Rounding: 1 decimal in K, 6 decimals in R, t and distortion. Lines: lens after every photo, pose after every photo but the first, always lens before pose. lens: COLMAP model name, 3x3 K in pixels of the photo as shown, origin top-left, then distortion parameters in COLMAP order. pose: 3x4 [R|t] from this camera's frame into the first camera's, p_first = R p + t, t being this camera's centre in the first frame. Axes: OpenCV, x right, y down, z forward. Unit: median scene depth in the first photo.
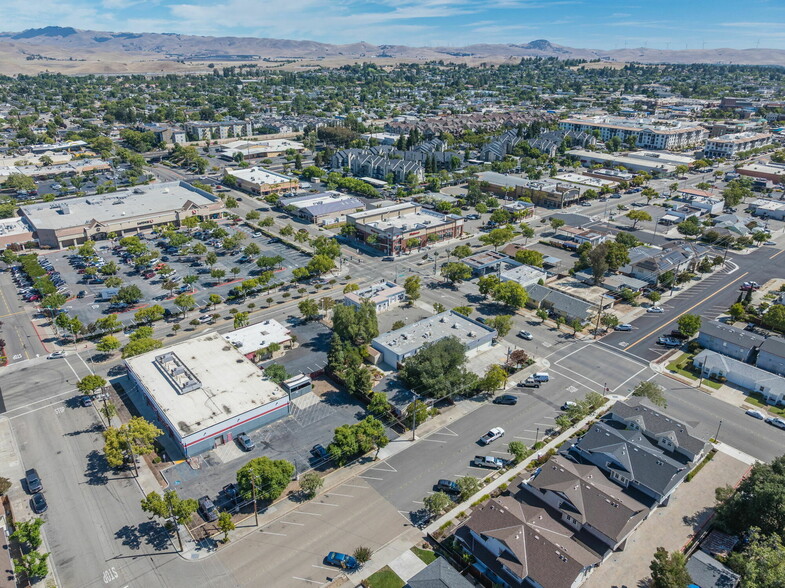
lens RADIAL K [[555.3, 0, 392.8], [0, 555.3, 288.5], [0, 0, 1]] dist [-0.057232, 0.035940]
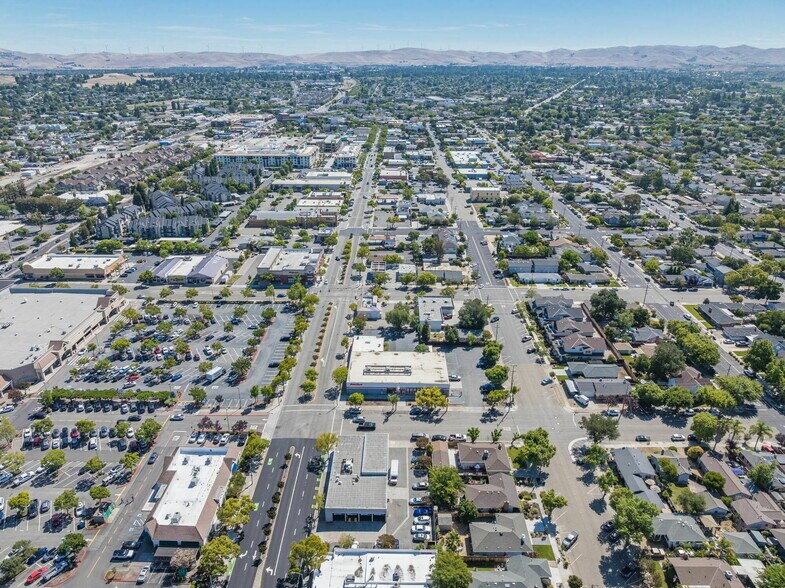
lens RADIAL K [[555.3, 0, 392.8], [0, 555.3, 288.5], [0, 0, 1]] dist [-0.057232, 0.035940]
pose [[0.649399, -0.296053, 0.700452, -0.853252], [0.297167, 0.946660, 0.124607, -0.164741], [-0.699980, 0.127231, 0.702737, -0.126423]]
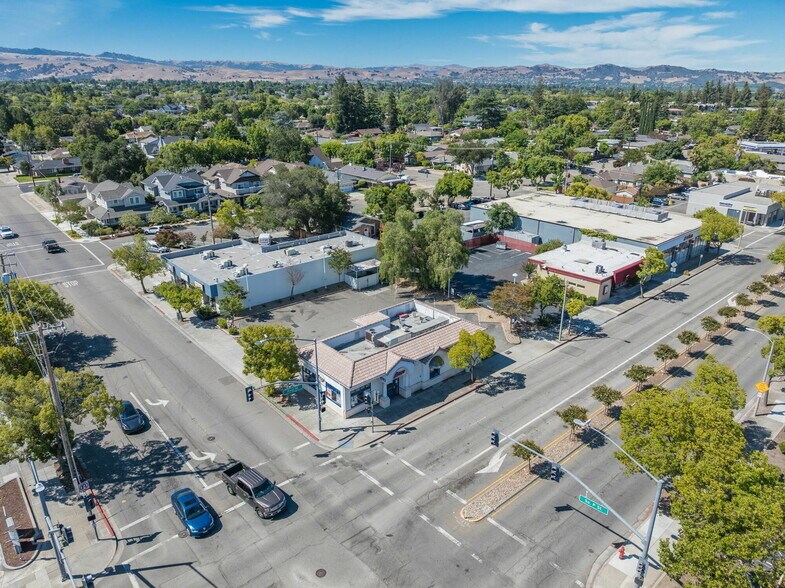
lens RADIAL K [[555.3, 0, 392.8], [0, 555.3, 288.5], [0, 0, 1]] dist [-0.057232, 0.035940]
pose [[-0.999664, -0.000202, -0.025902, -0.017936], [-0.018004, 0.724337, 0.689211, -0.188540], [0.018622, 0.689446, -0.724098, 0.964503]]
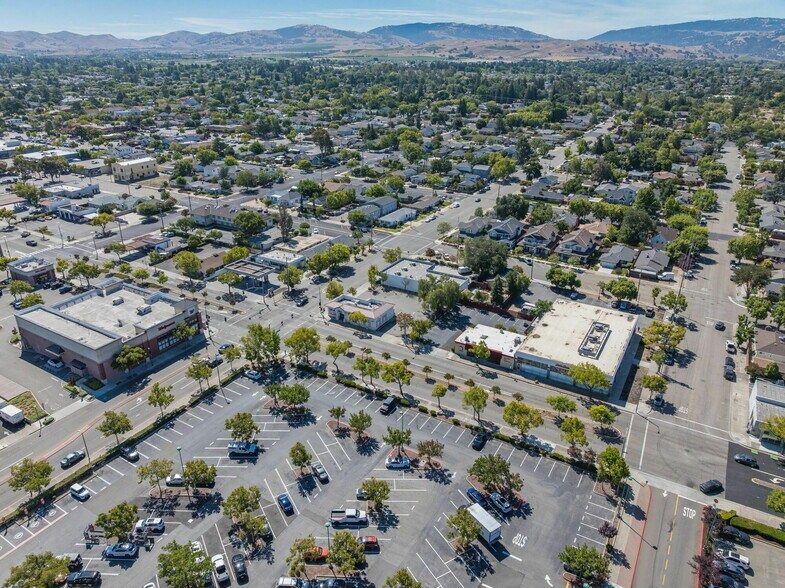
lens RADIAL K [[555.3, 0, 392.8], [0, 555.3, 288.5], [0, 0, 1]] dist [-0.057232, 0.035940]
pose [[-0.334501, -0.381516, 0.861716, -0.687066], [0.364007, 0.791118, 0.491560, -0.370000], [-0.869257, 0.478098, -0.125755, 0.837633]]
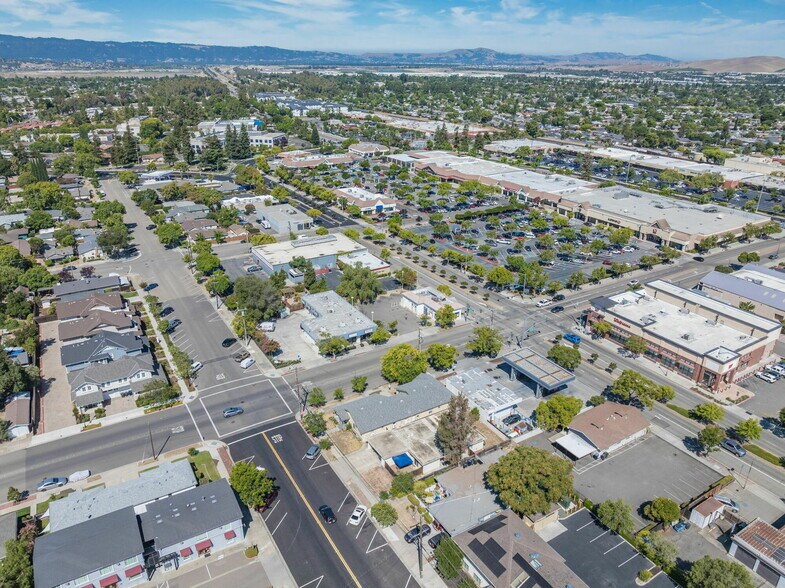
lens RADIAL K [[555.3, 0, 392.8], [0, 555.3, 288.5], [0, 0, 1]] dist [-0.057232, 0.035940]
pose [[-0.151153, 0.373552, -0.915211, 0.695763], [-0.395939, 0.825457, 0.402310, -0.298973], [0.905751, 0.423178, 0.023133, 0.716421]]
